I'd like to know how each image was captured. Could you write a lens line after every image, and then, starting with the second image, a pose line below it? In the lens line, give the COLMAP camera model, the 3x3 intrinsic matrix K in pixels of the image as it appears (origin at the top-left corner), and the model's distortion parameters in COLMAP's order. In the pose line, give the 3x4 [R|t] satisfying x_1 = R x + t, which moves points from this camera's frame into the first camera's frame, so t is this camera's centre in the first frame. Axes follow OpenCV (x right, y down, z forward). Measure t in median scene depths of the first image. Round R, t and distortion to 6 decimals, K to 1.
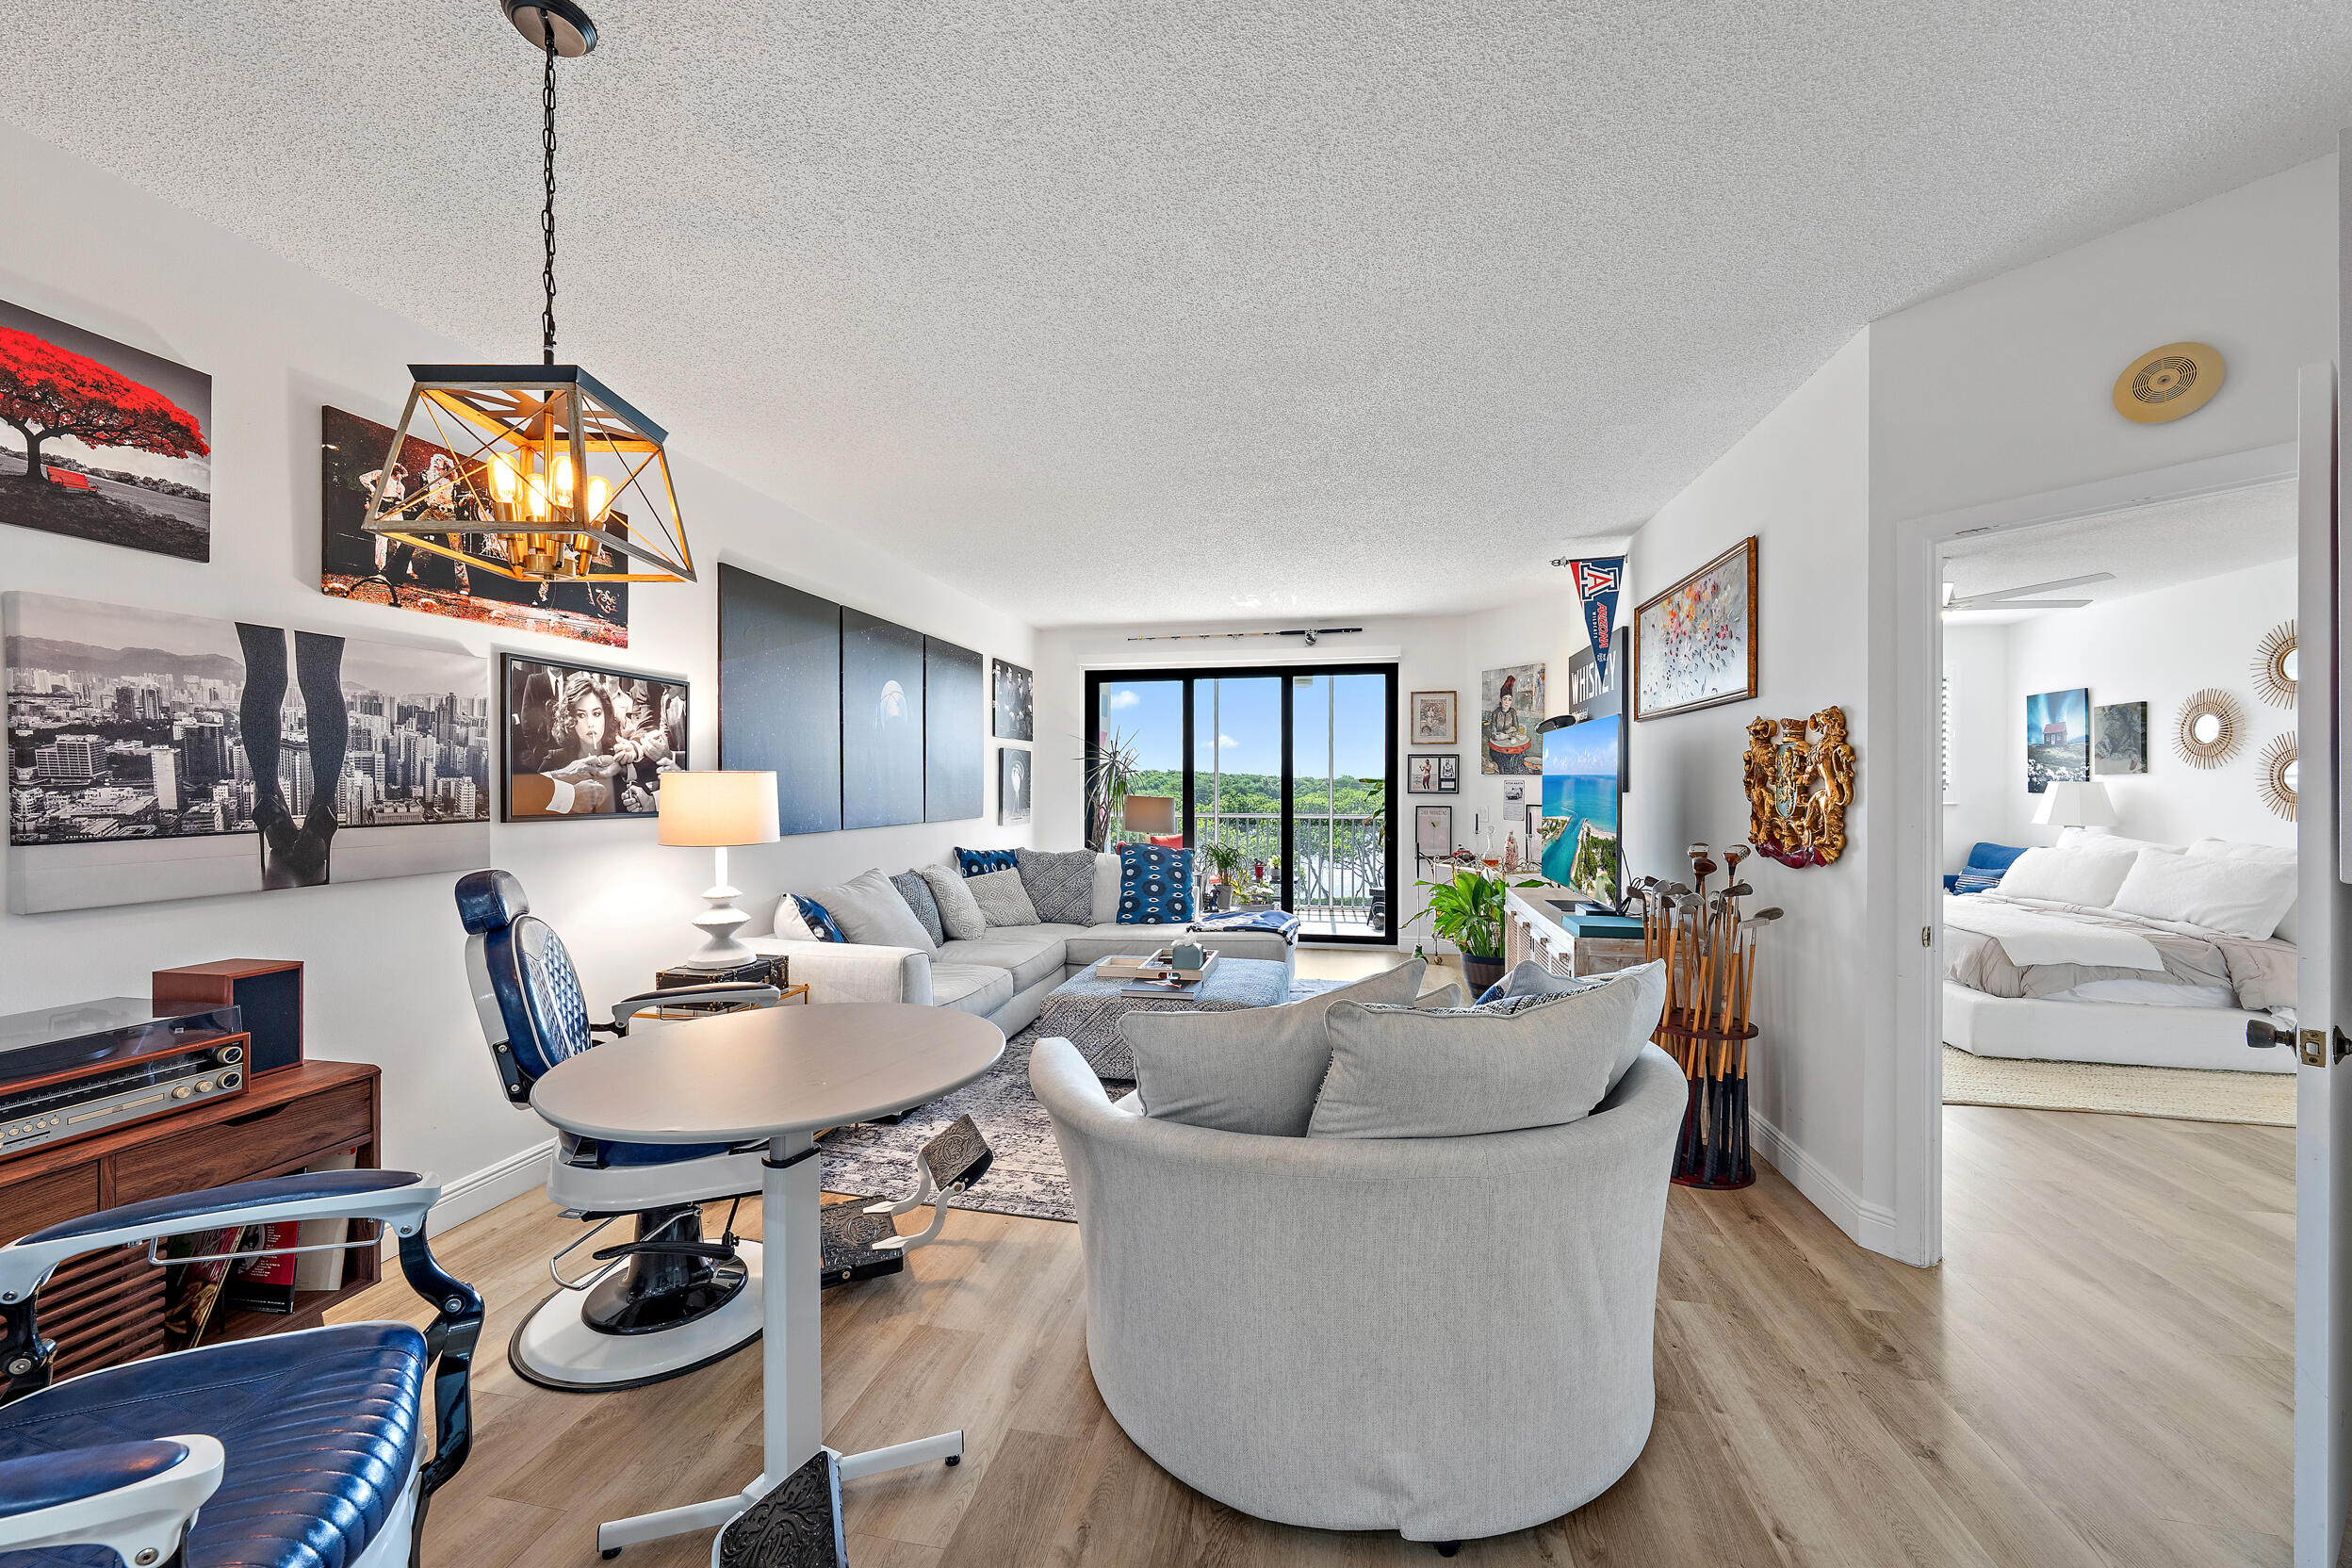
lens RADIAL K [[883.2, 0, 1170.7], [0, 883.2, 791.8], [0, 0, 1]] dist [-0.001047, 0.000052]
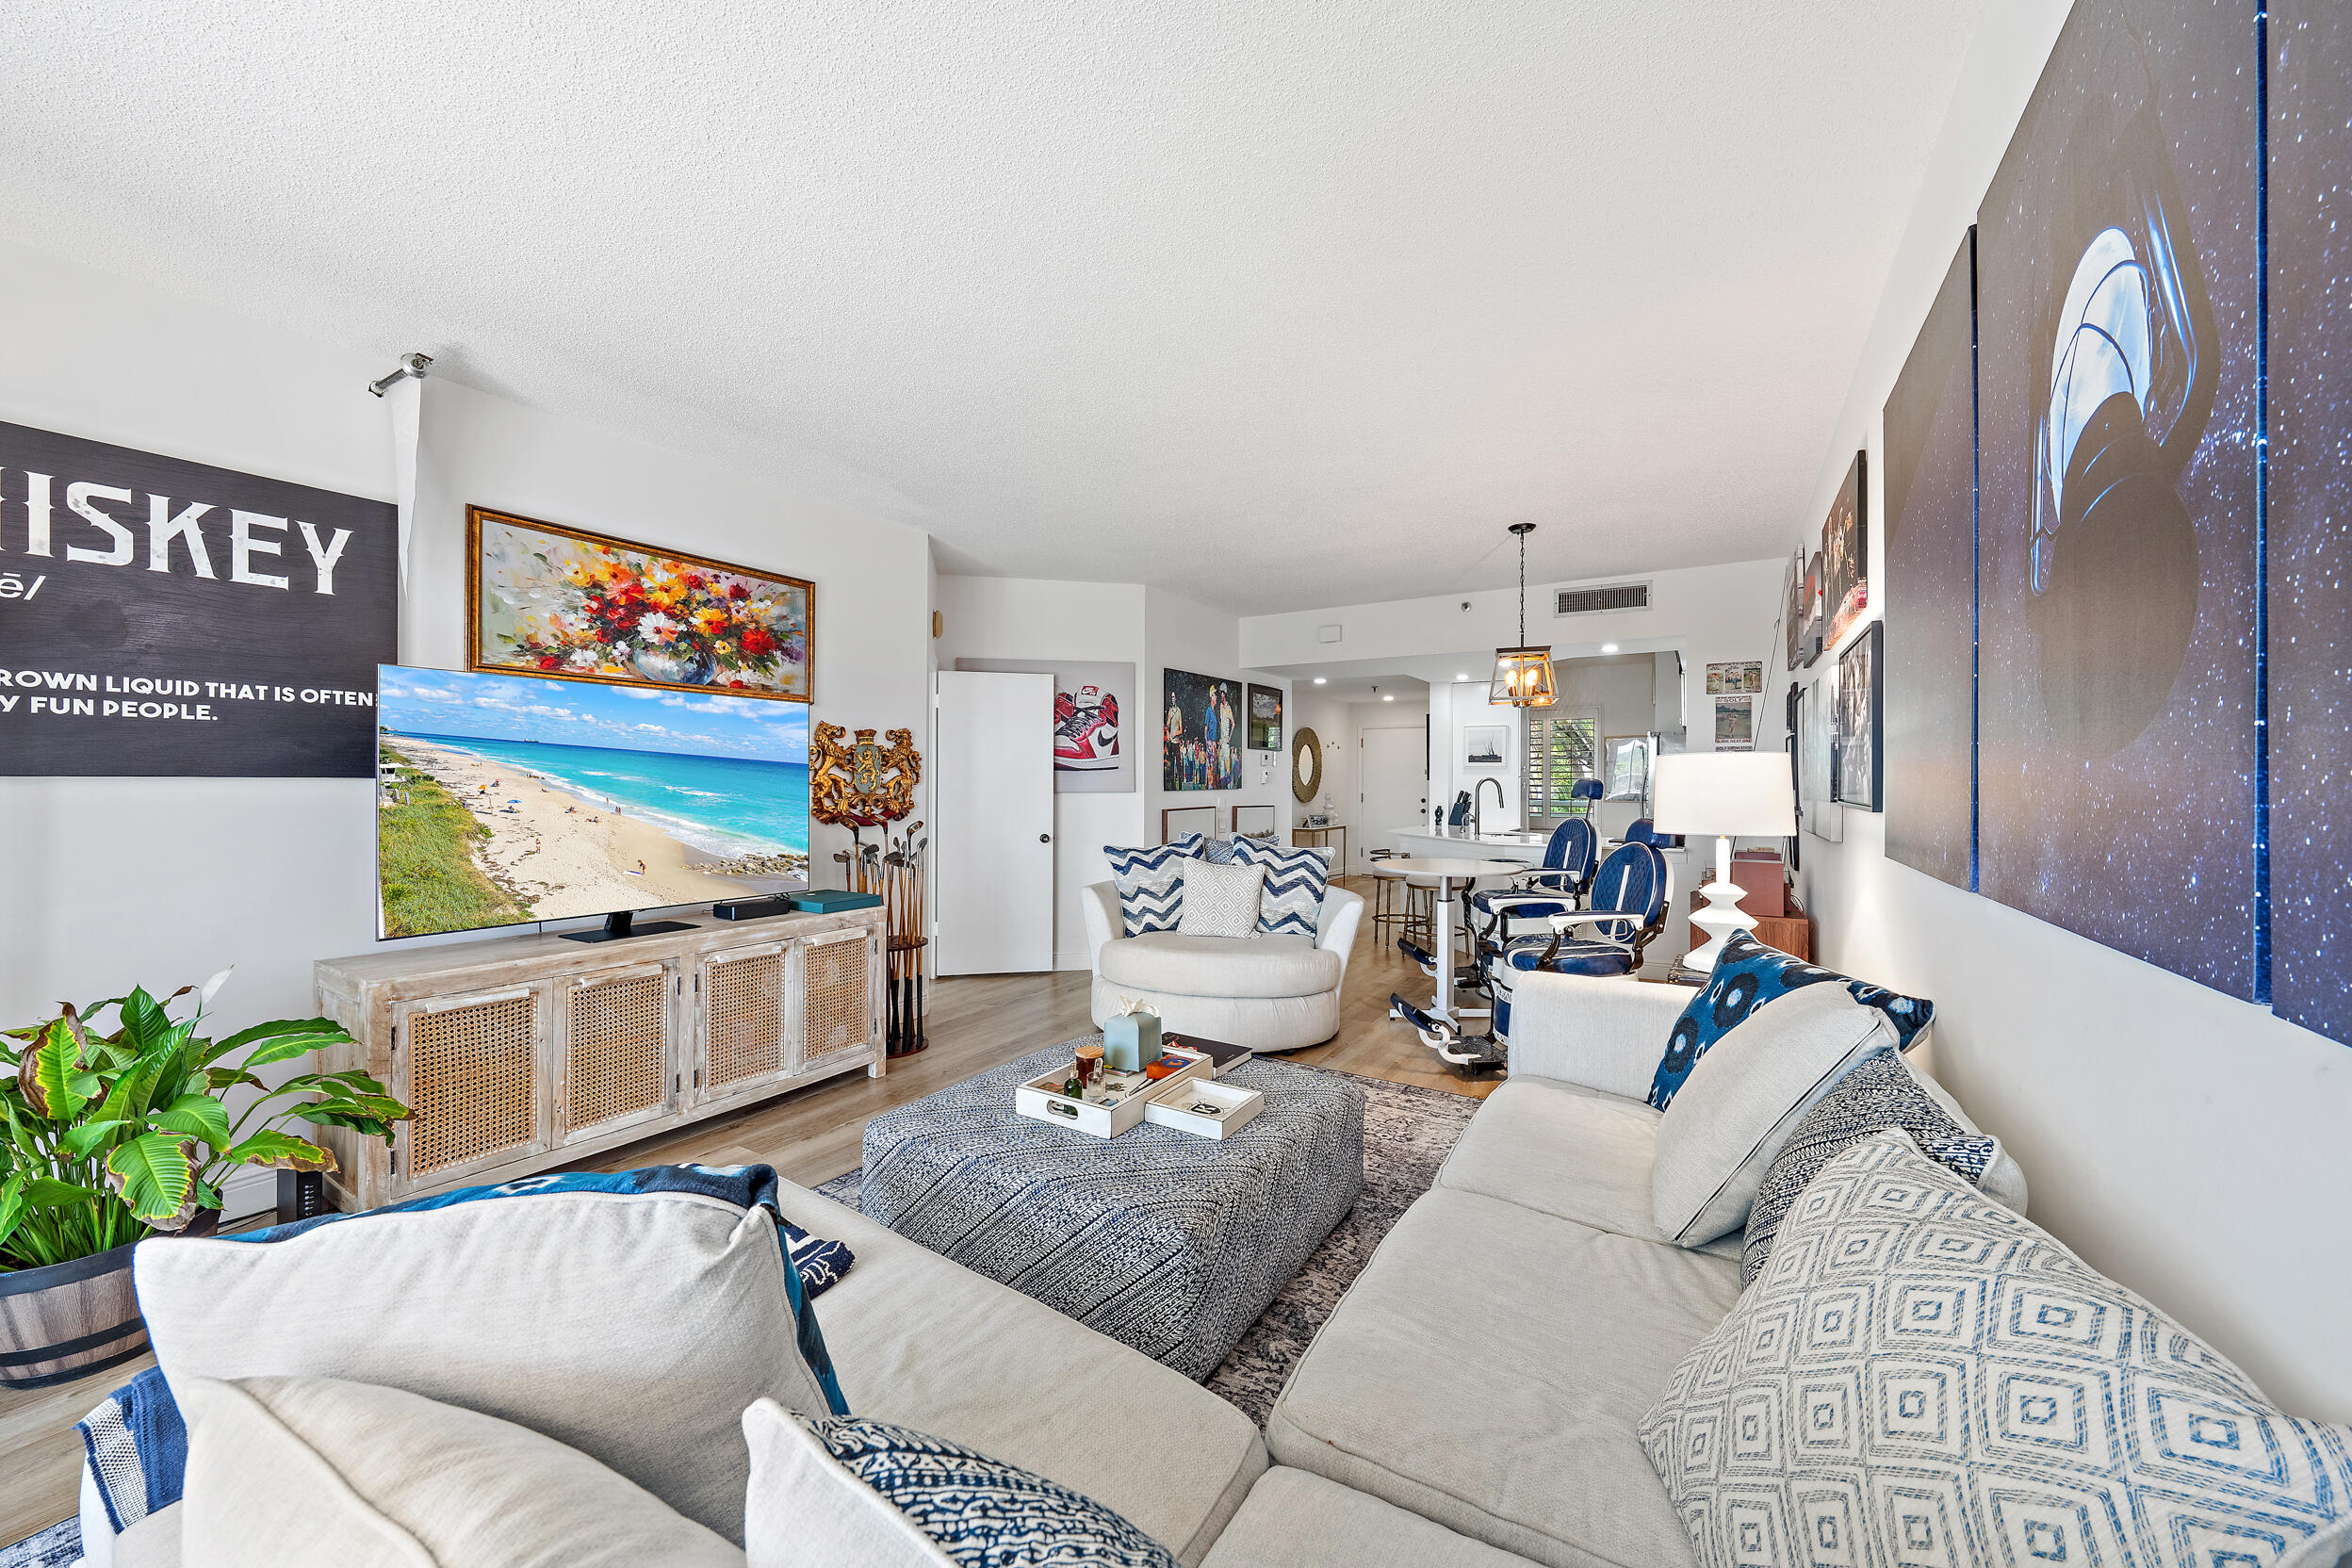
lens RADIAL K [[879.7, 0, 1172.9], [0, 879.7, 777.5], [0, 0, 1]] dist [-0.000248, -0.000026]
pose [[-0.939122, -0.003036, 0.343570, -0.191956], [-0.002087, 0.999993, 0.003135, -0.002991], [-0.343578, 0.002227, -0.939122, 1.344854]]
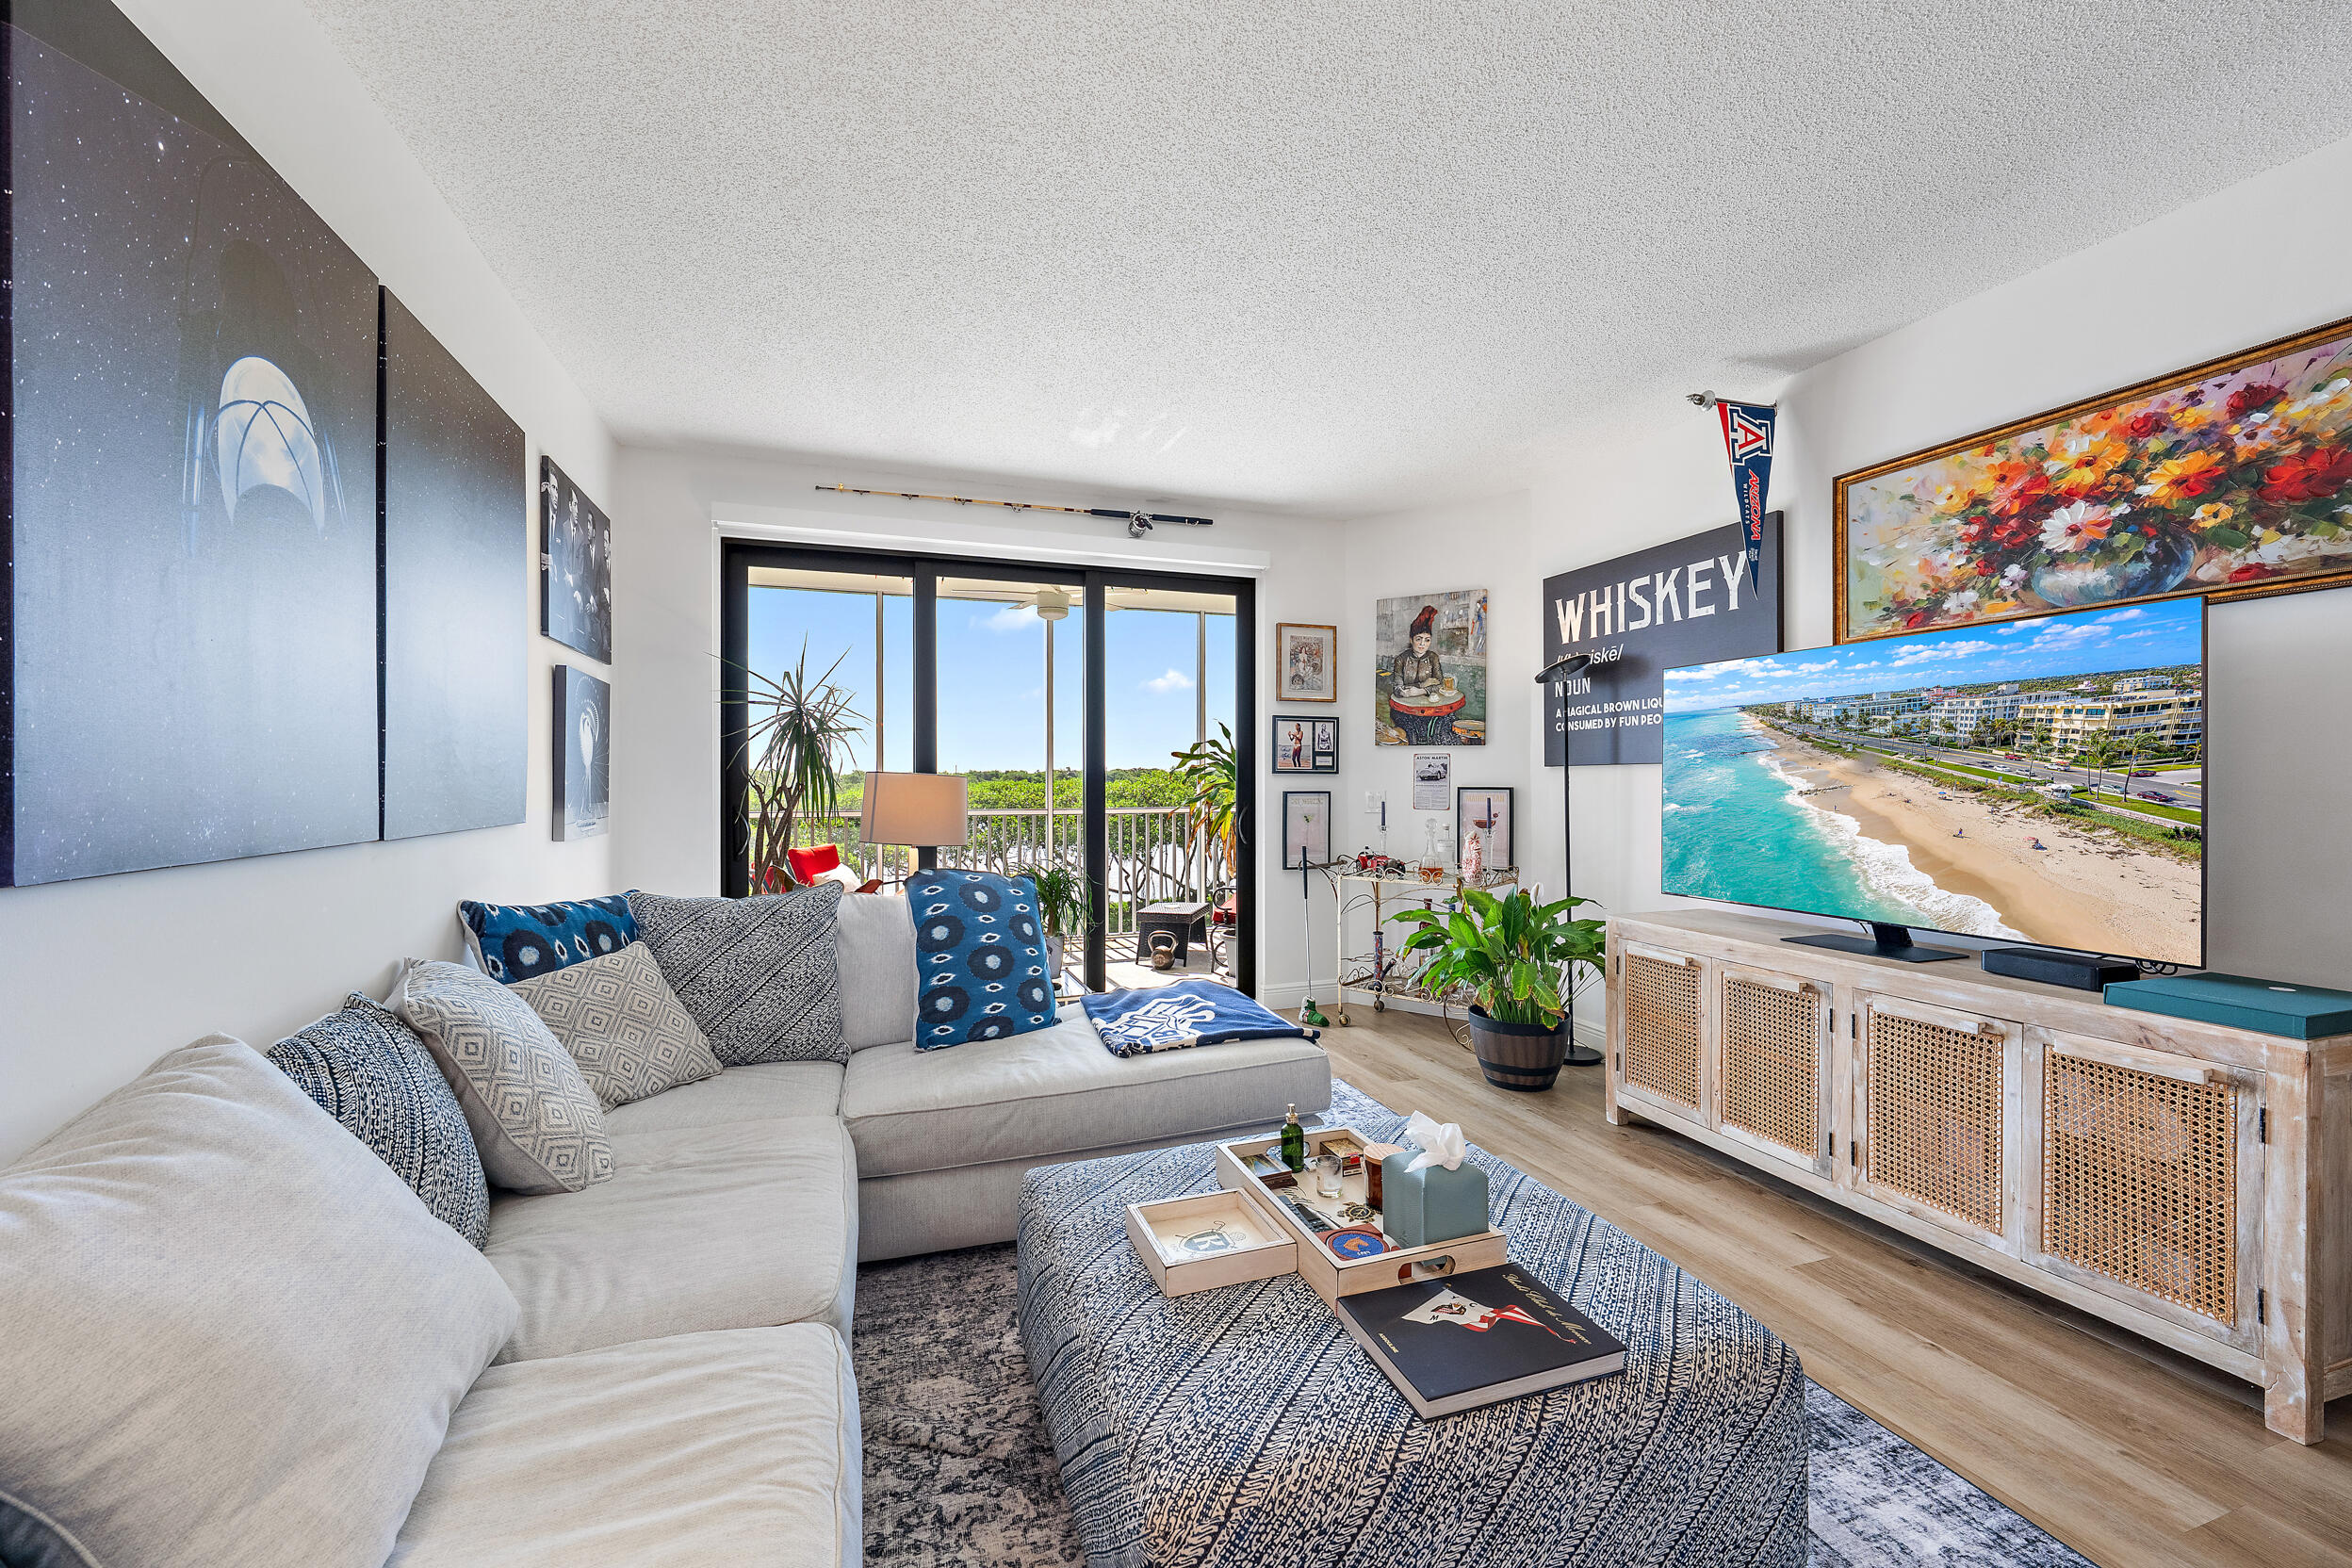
lens RADIAL K [[928.5, 0, 1176.0], [0, 928.5, 784.0], [0, 0, 1]] dist [0.000238, 0.000046]
pose [[0.862365, -0.002015, 0.506283, -0.222141], [0.004231, 0.999986, -0.003226, 0.017204], [-0.506270, 0.004924, 0.862361, 0.611259]]
